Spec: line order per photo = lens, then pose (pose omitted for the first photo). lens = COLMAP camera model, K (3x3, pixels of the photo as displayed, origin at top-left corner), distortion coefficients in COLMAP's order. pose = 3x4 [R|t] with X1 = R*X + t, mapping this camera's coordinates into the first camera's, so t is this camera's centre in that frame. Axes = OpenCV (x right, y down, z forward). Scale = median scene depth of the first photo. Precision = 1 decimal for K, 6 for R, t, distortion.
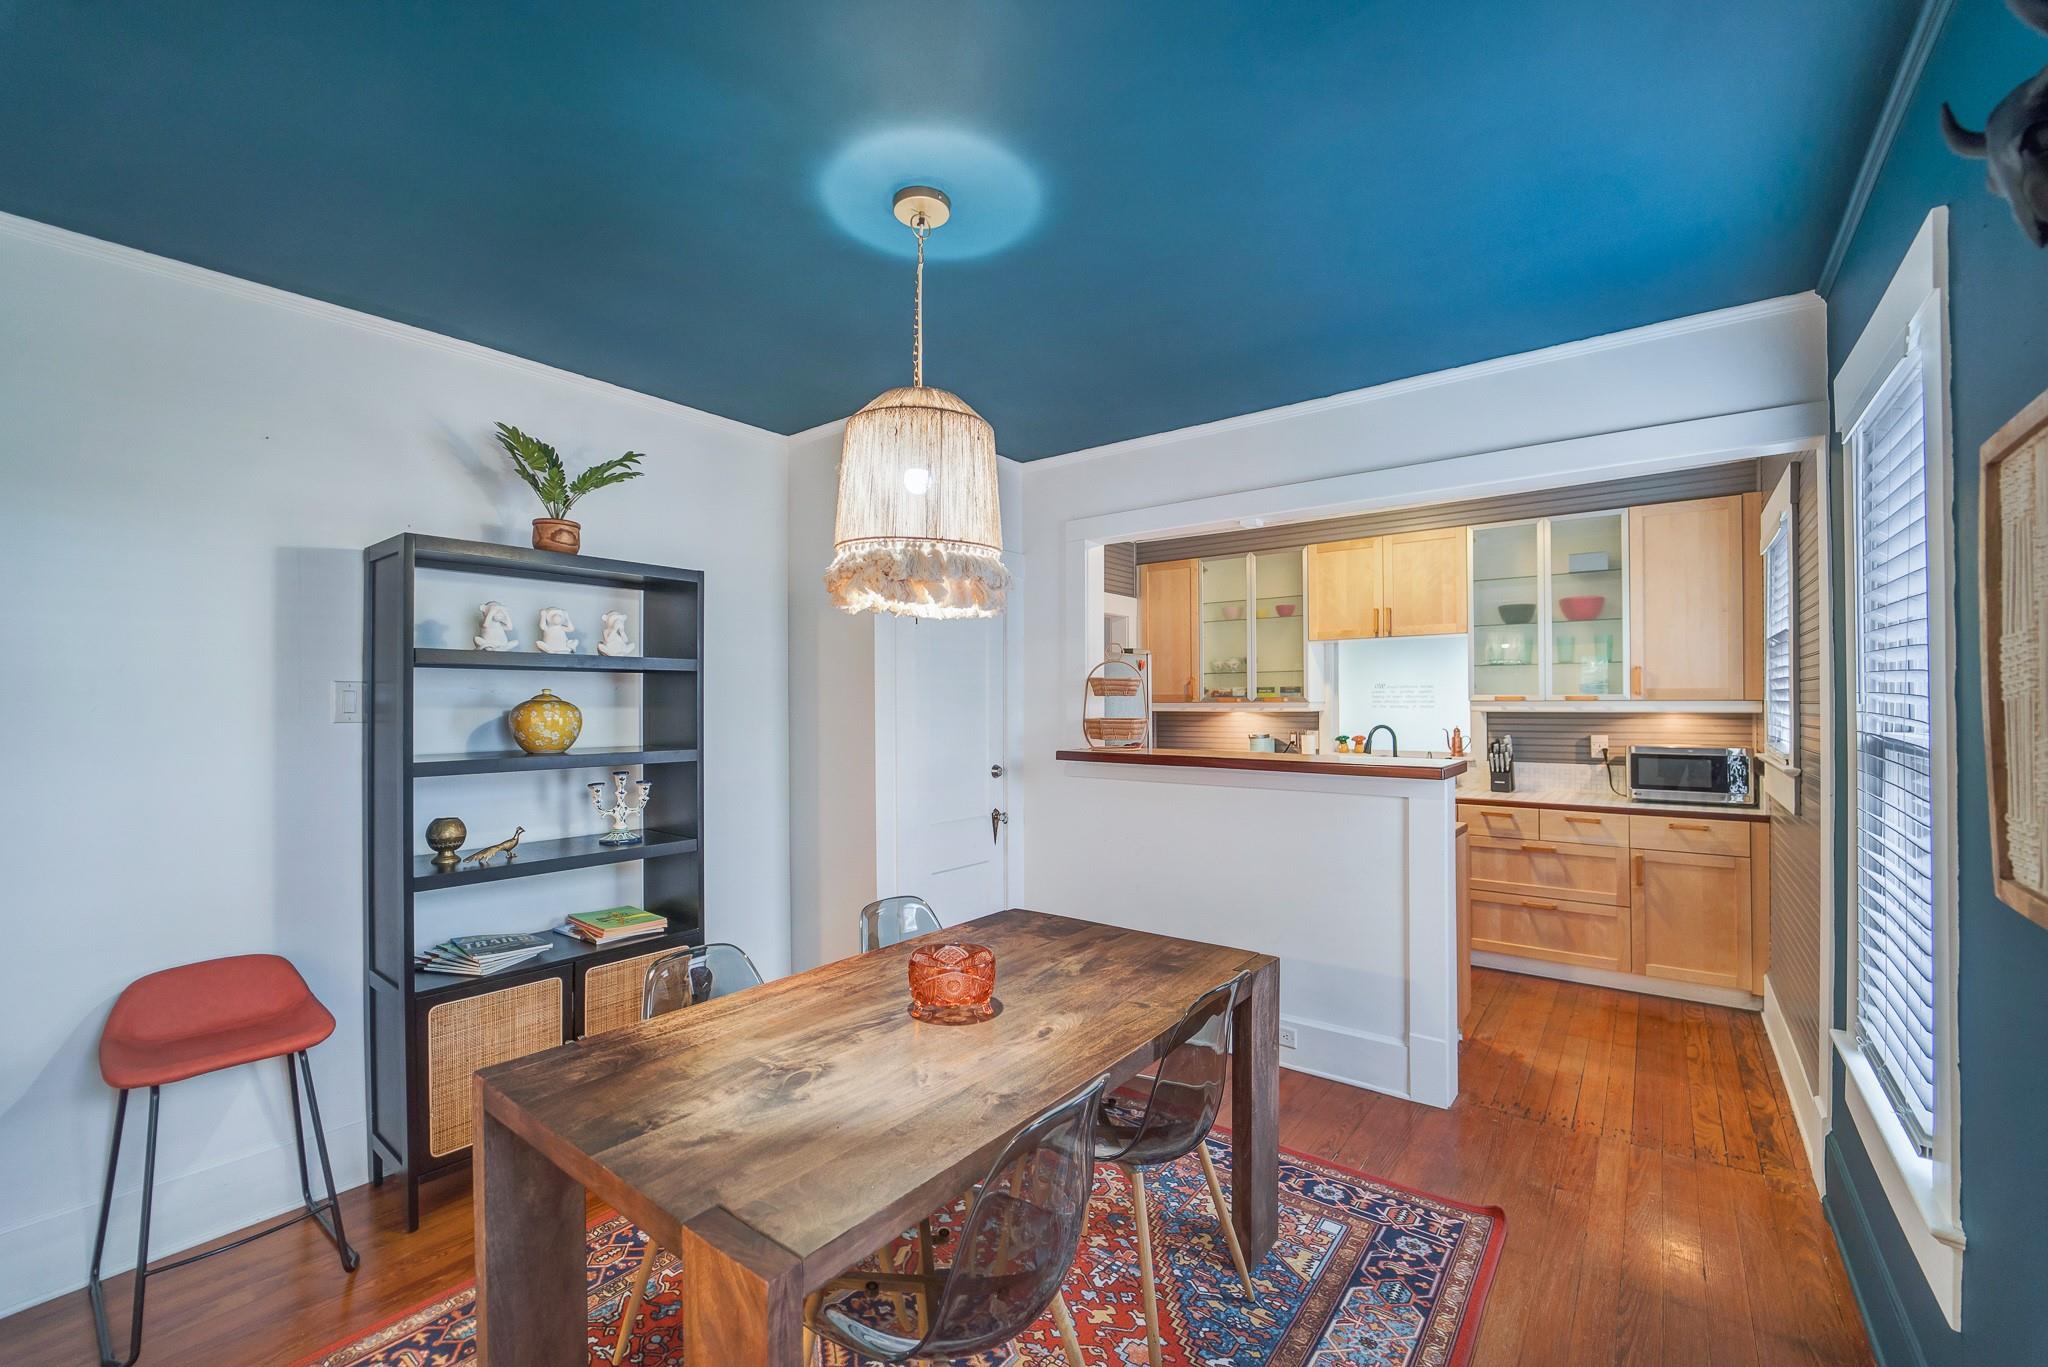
lens RADIAL K [[835.6, 0, 1037.5], [0, 835.6, 697.1], [0, 0, 1]] dist [-0.020133, 0.000032]
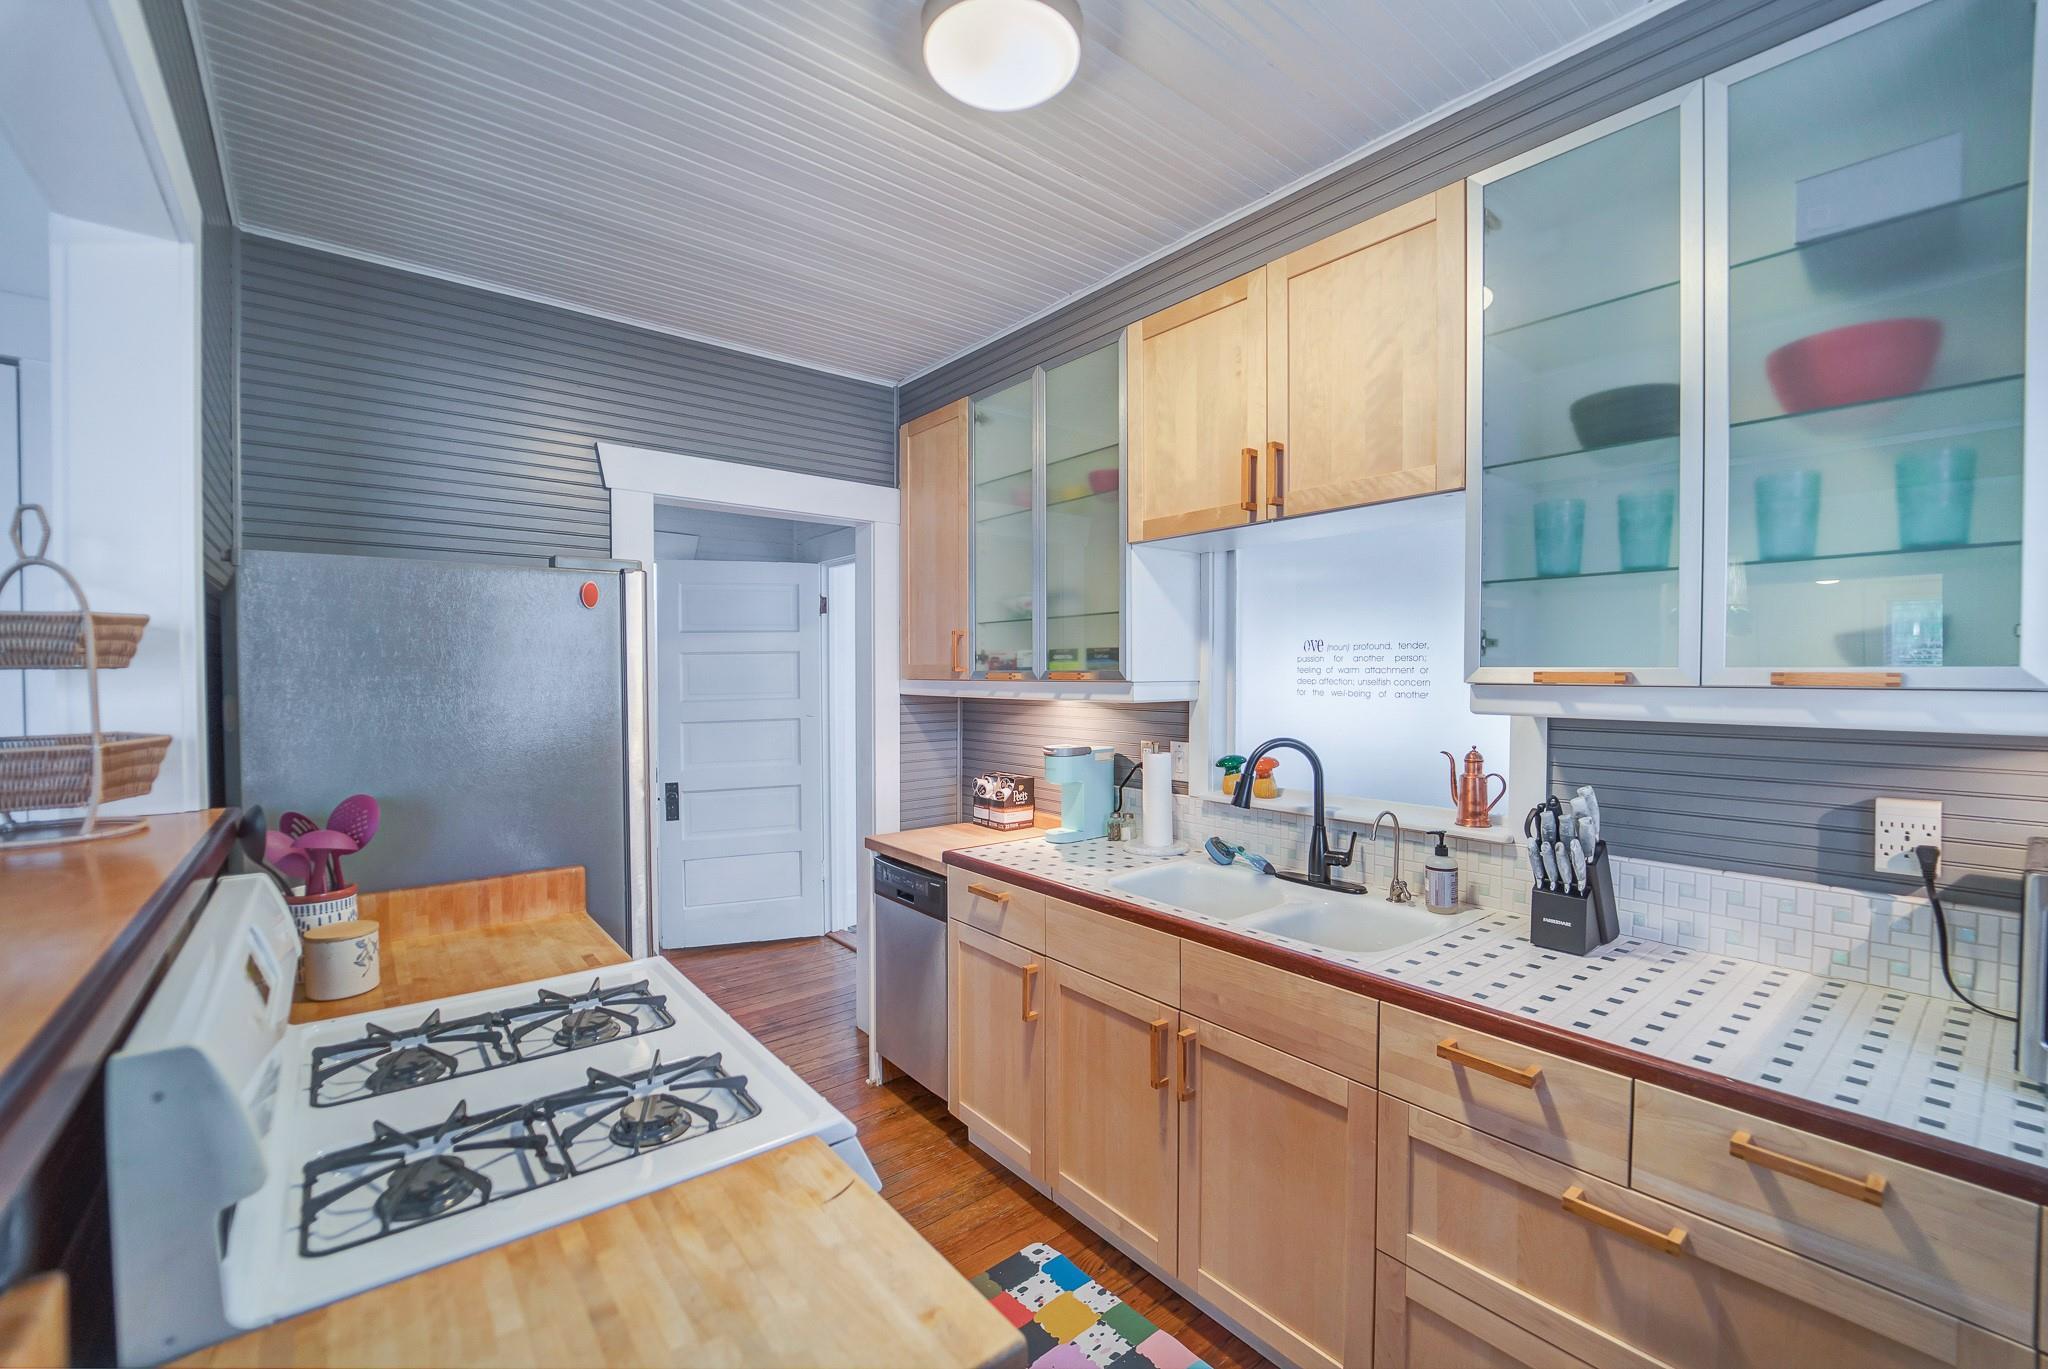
lens RADIAL K [[835.6, 0, 1041.2], [0, 835.6, 690.0], [0, 0, 1]] dist [-0.020133, 0.000032]
pose [[0.975789, 0.006828, -0.218606, 0.507137], [-0.000423, 0.999570, 0.029334, -0.003777], [0.218713, -0.028532, 0.975372, 0.747518]]
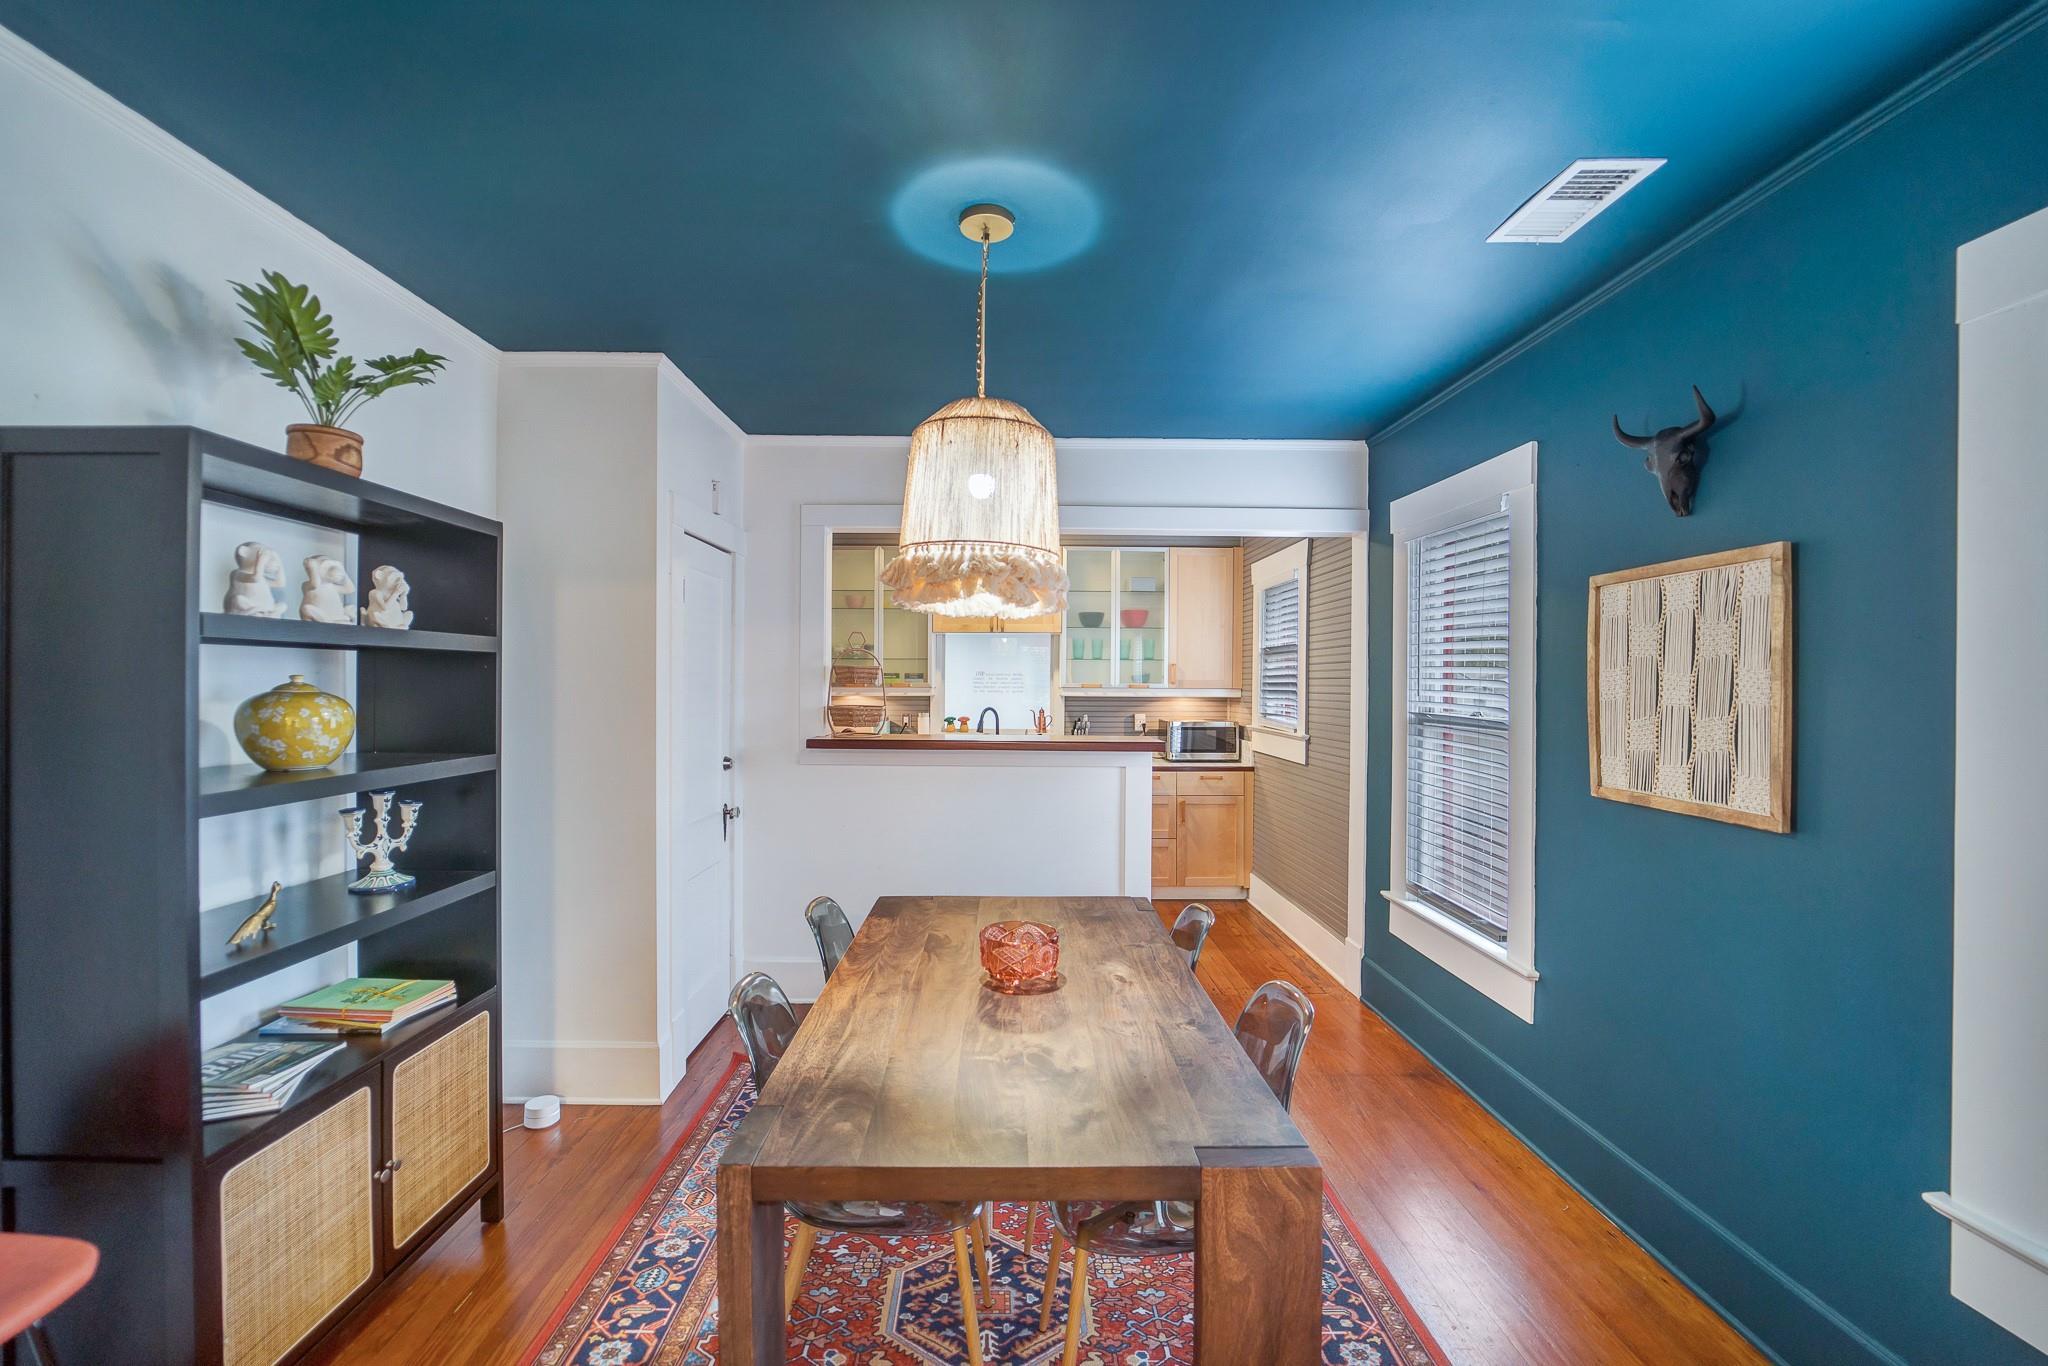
lens RADIAL K [[835.6, 0, 1015.7], [0, 835.6, 684.6], [0, 0, 1]] dist [-0.020133, 0.000032]
pose [[0.785285, 0.005610, 0.619109, -0.372214], [-0.012630, 0.999896, 0.006959, -0.009370], [-0.619006, -0.013284, 0.785274, 0.074501]]
